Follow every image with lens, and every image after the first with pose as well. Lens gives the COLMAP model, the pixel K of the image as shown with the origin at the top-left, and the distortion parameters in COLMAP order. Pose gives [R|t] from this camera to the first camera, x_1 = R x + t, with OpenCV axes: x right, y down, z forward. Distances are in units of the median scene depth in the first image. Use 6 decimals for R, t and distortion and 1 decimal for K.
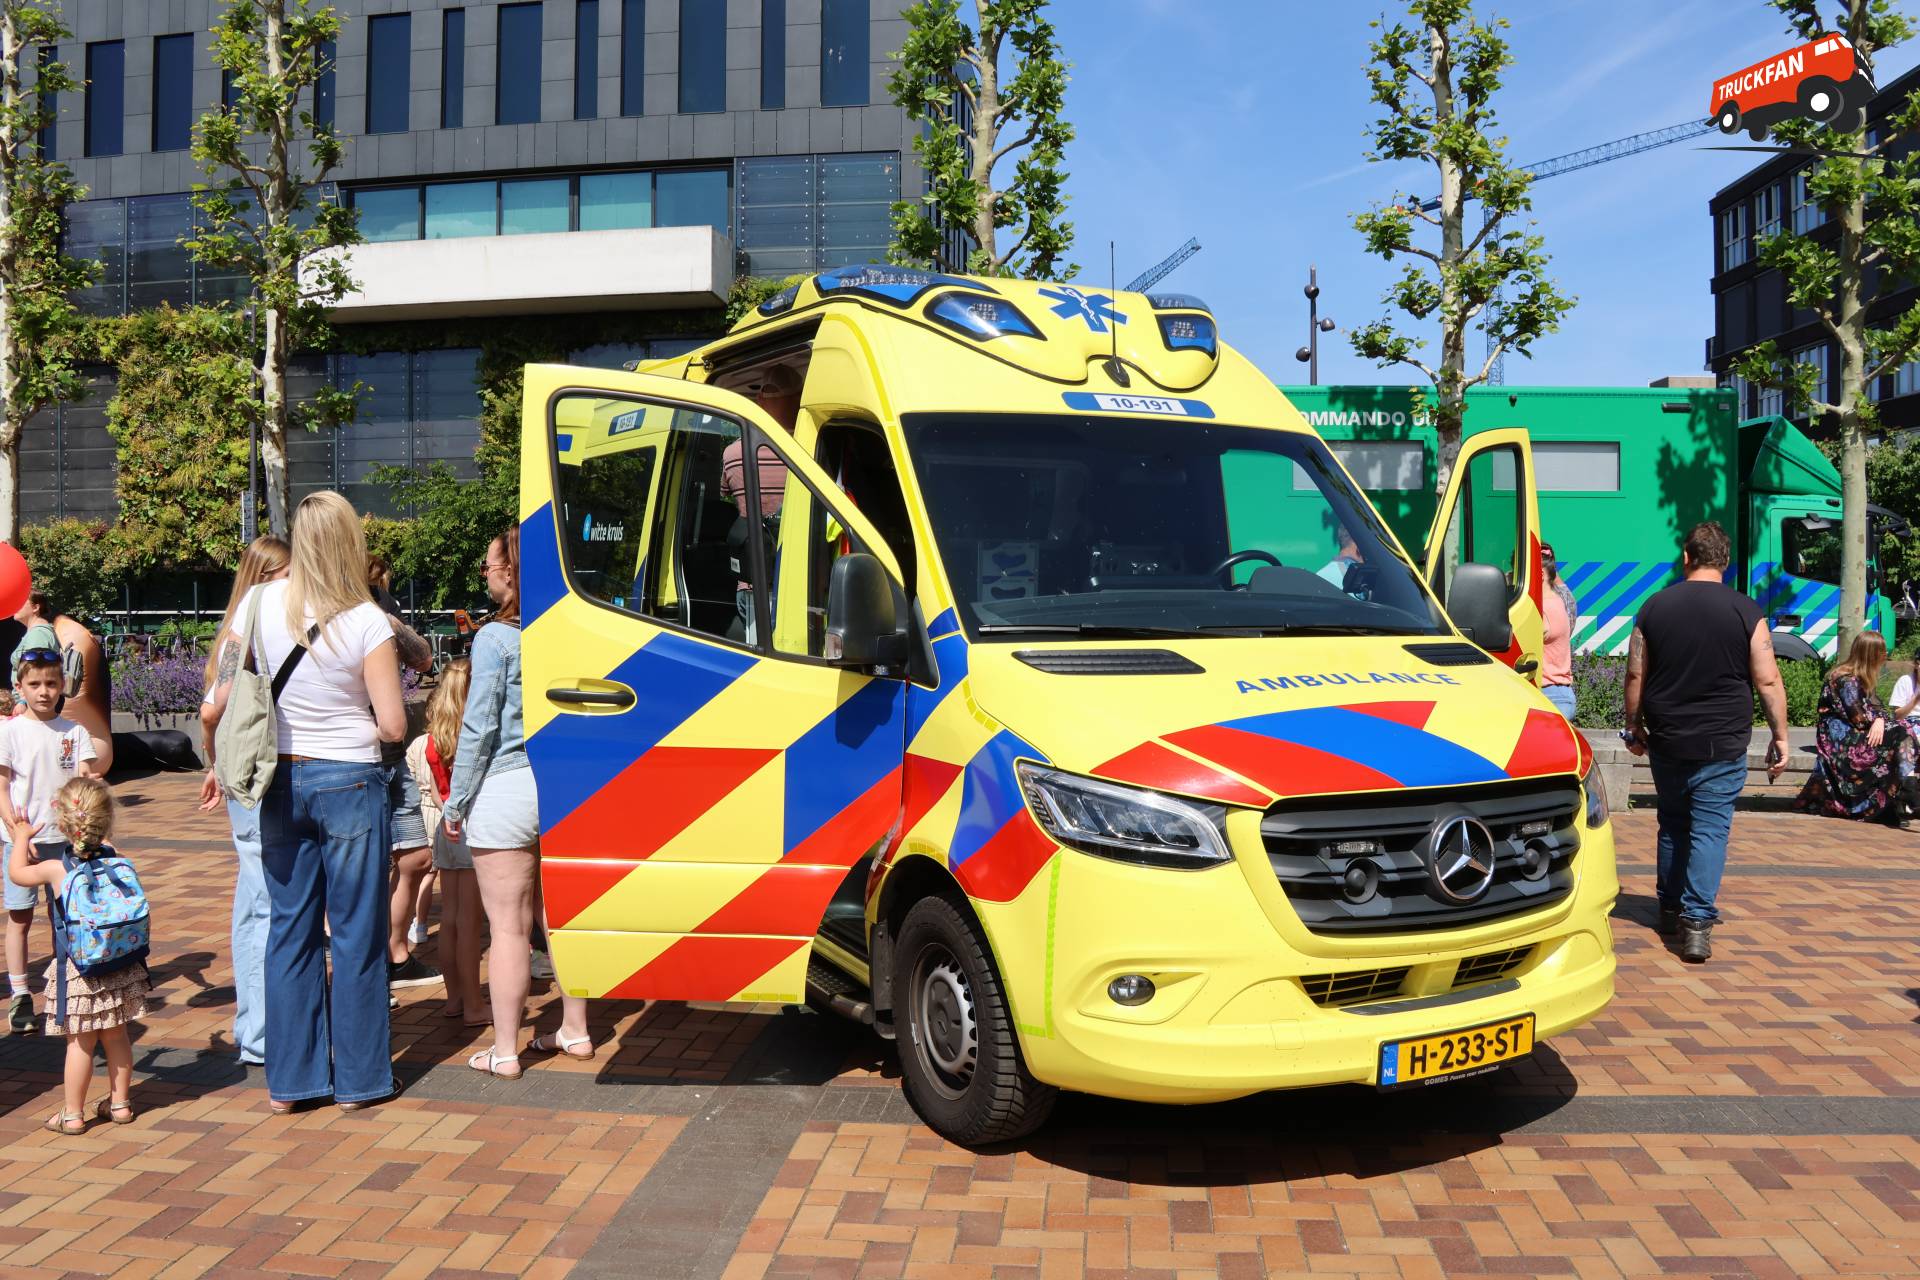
lens RADIAL K [[1612.4, 0, 974.5], [0, 1612.4, 644.6], [0, 0, 1]] dist [-0.211611, 0.112098]
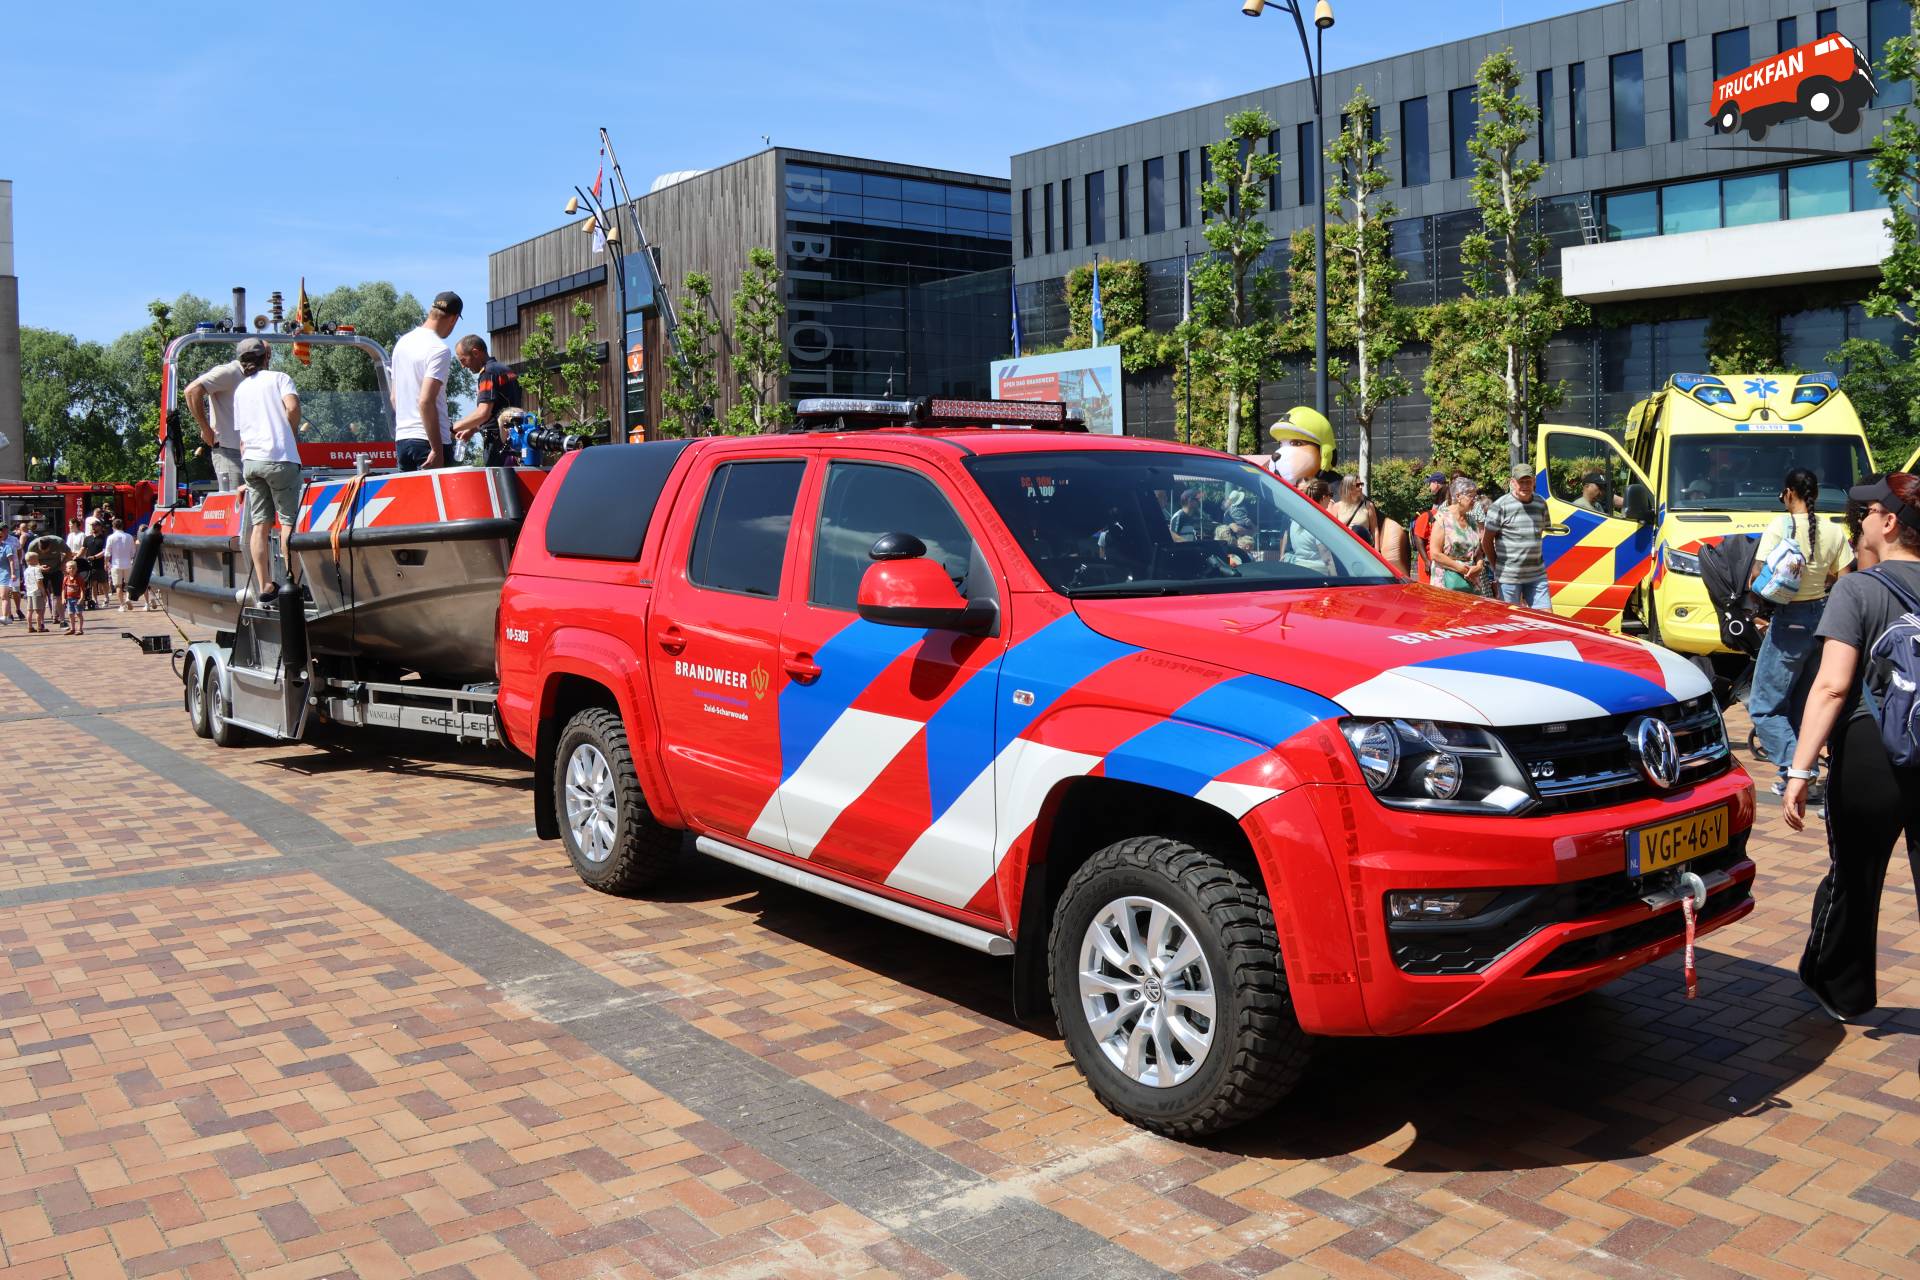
lens RADIAL K [[1605.0, 0, 963.0], [0, 1605.0, 656.5], [0, 0, 1]] dist [-0.206508, 0.103670]
pose [[0.694117, 0.056500, -0.717642, 0.154398], [-0.018970, 0.998005, 0.060225, 0.015680], [0.719613, -0.028189, 0.693803, -0.262983]]
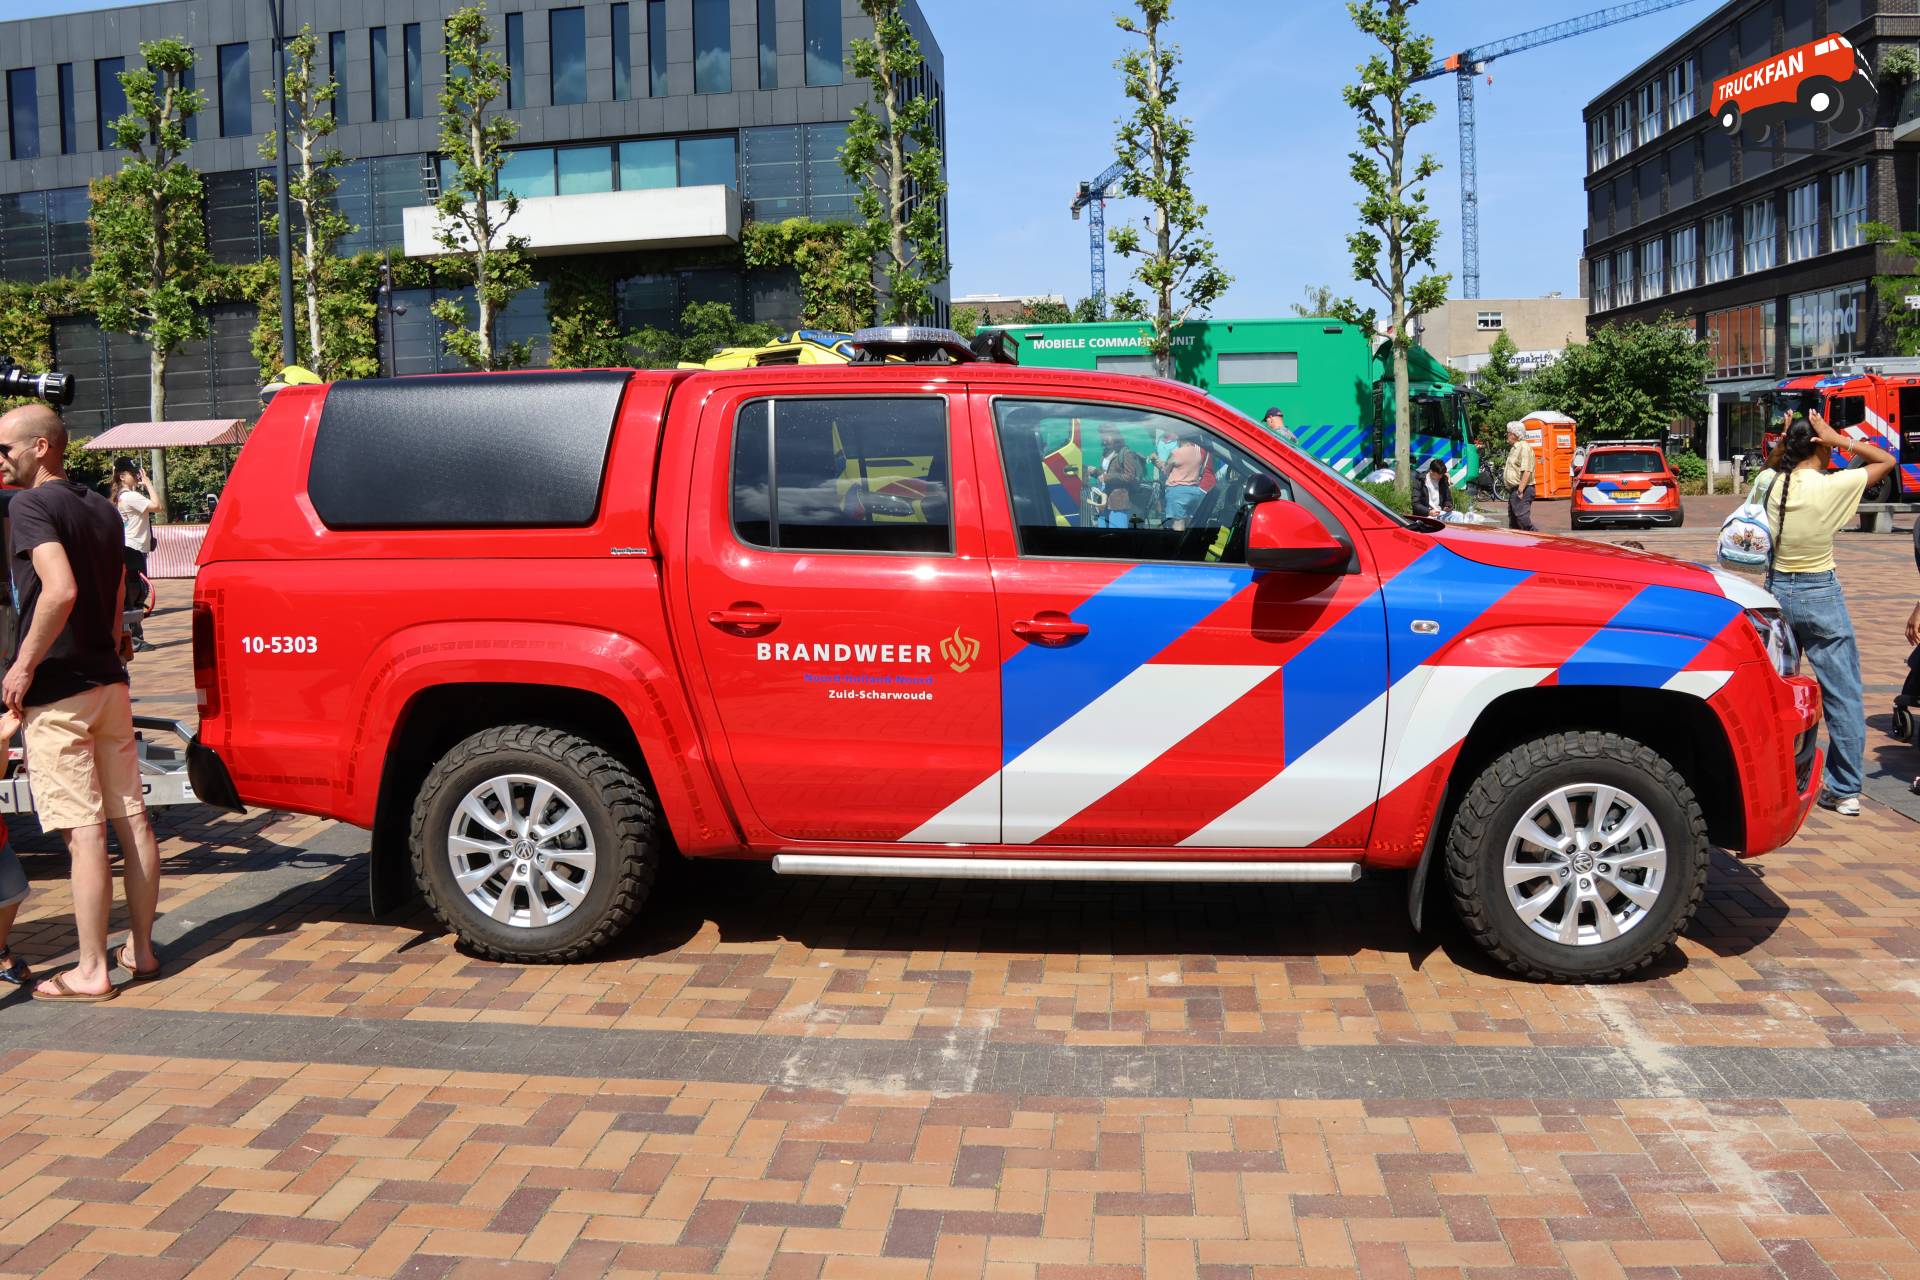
lens RADIAL K [[1606.4, 0, 963.5], [0, 1606.4, 651.5], [0, 0, 1]] dist [-0.220447, 0.123316]
pose [[0.999663, -0.023372, -0.011335, 0.034459], [0.024224, 0.996331, 0.082083, 0.016772], [0.009375, -0.082330, 0.996561, -0.302283]]
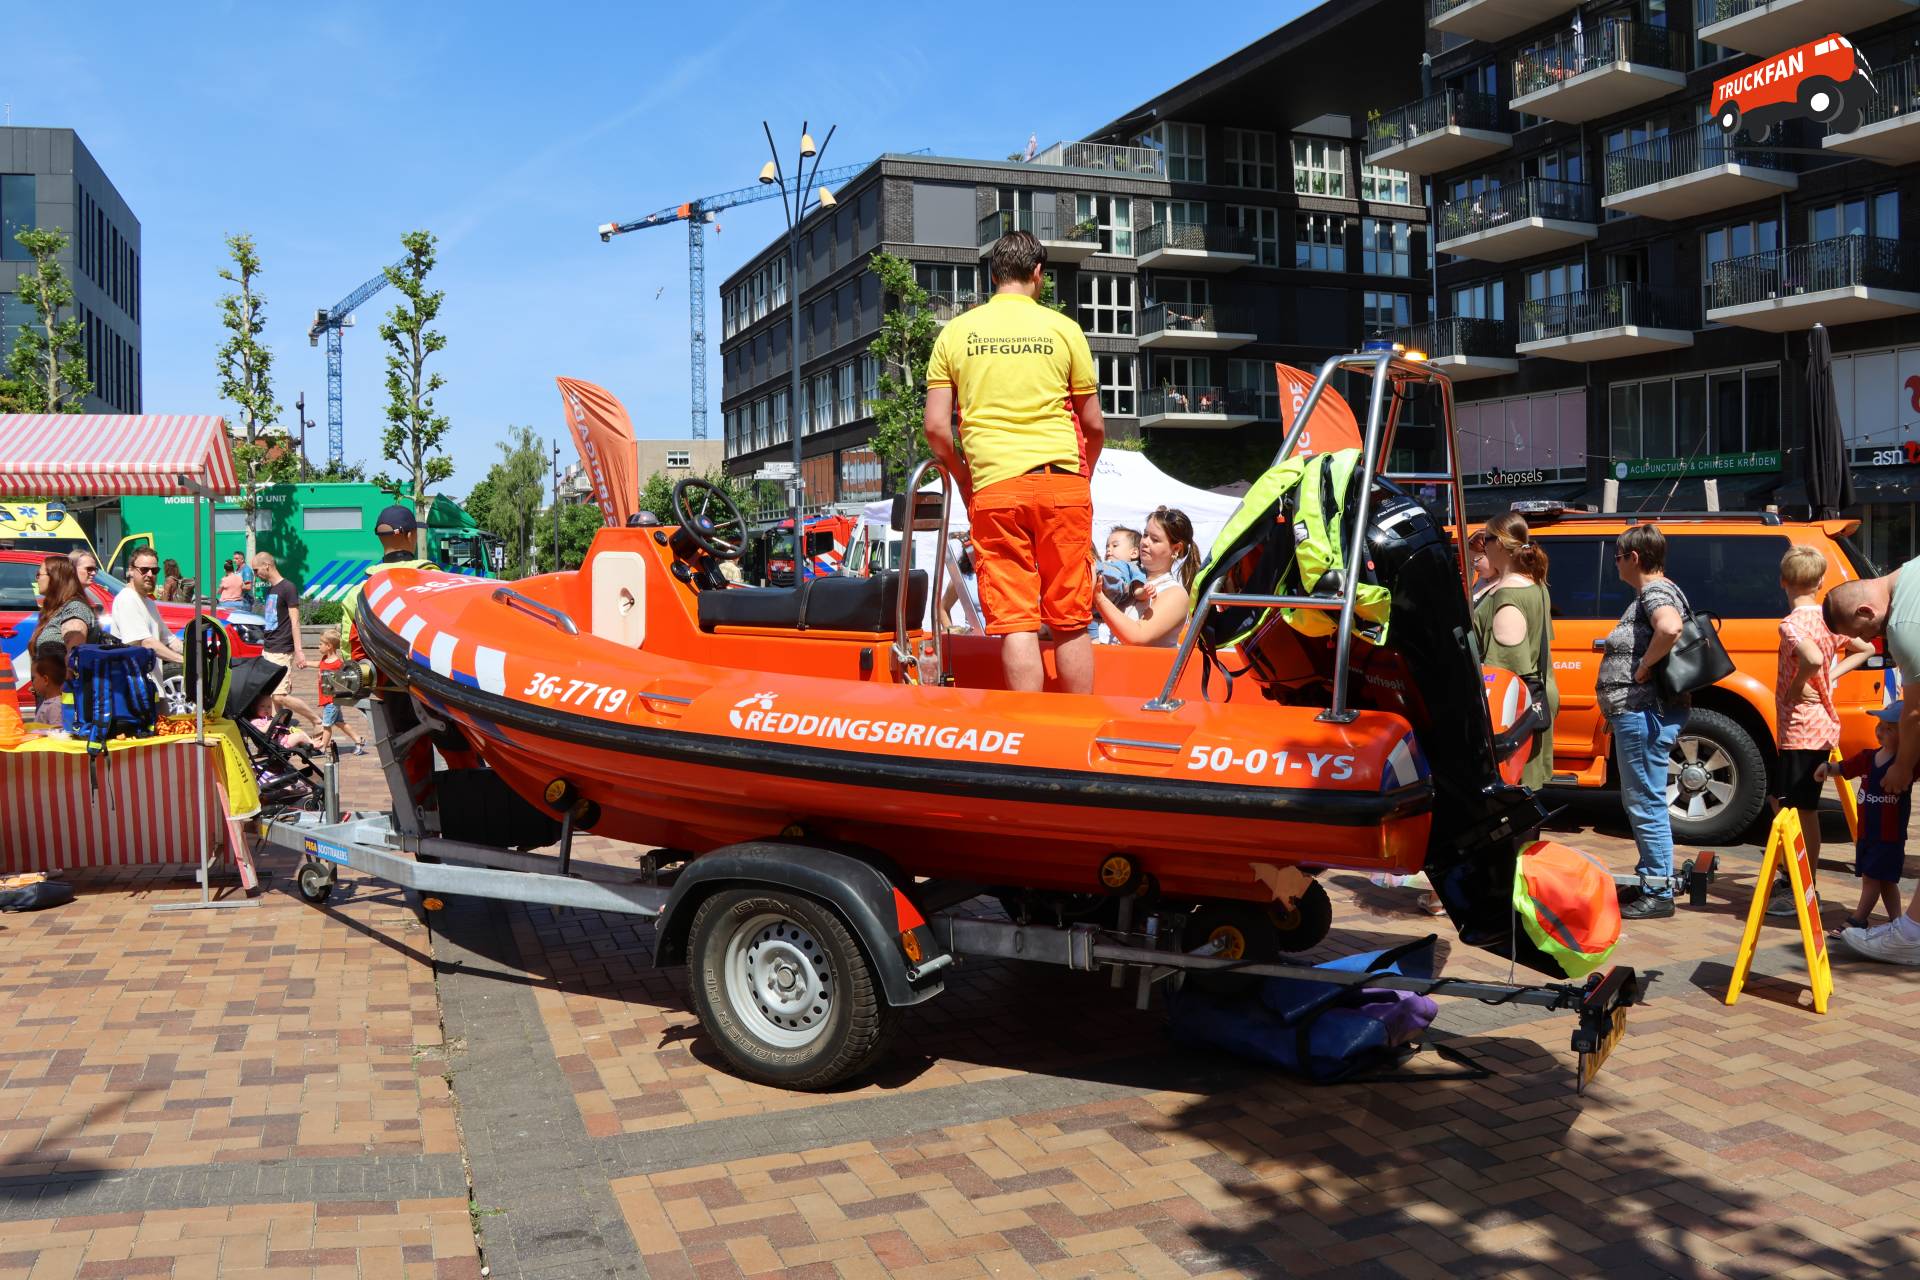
lens RADIAL K [[1612.4, 0, 974.5], [0, 1612.4, 644.6], [0, 0, 1]] dist [-0.211611, 0.112098]
pose [[0.898428, -0.034916, 0.437730, 0.096168], [0.033235, 0.999381, 0.011503, 0.032408], [-0.437860, 0.004214, 0.899033, -0.637176]]
